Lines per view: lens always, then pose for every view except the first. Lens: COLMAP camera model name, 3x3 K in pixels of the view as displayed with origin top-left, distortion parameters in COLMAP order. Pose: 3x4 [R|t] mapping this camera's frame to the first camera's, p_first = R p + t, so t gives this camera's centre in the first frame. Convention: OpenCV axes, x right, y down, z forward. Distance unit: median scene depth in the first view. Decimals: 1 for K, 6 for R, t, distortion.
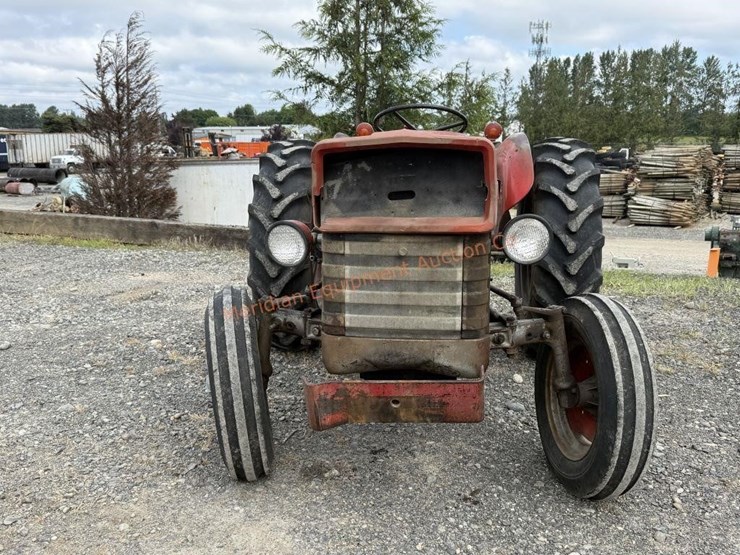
lens RADIAL K [[720.8, 0, 351.9], [0, 720.8, 276.4], [0, 0, 1]] dist [0.004273, 0.000000]
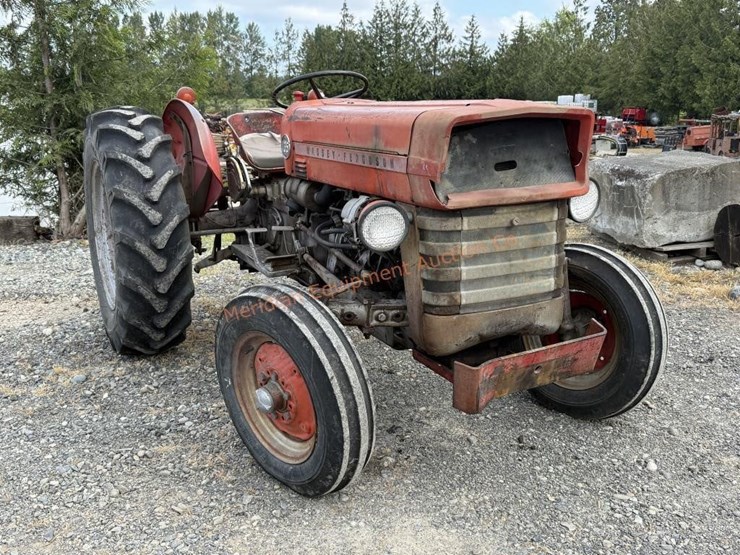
lens RADIAL K [[720.8, 0, 369.0], [0, 720.8, 274.8], [0, 0, 1]] dist [0.004273, 0.000000]
pose [[0.835074, -0.138987, 0.532292, -0.635374], [0.113938, 0.990276, 0.079822, -0.063162], [-0.538210, -0.006009, 0.842789, 0.250604]]
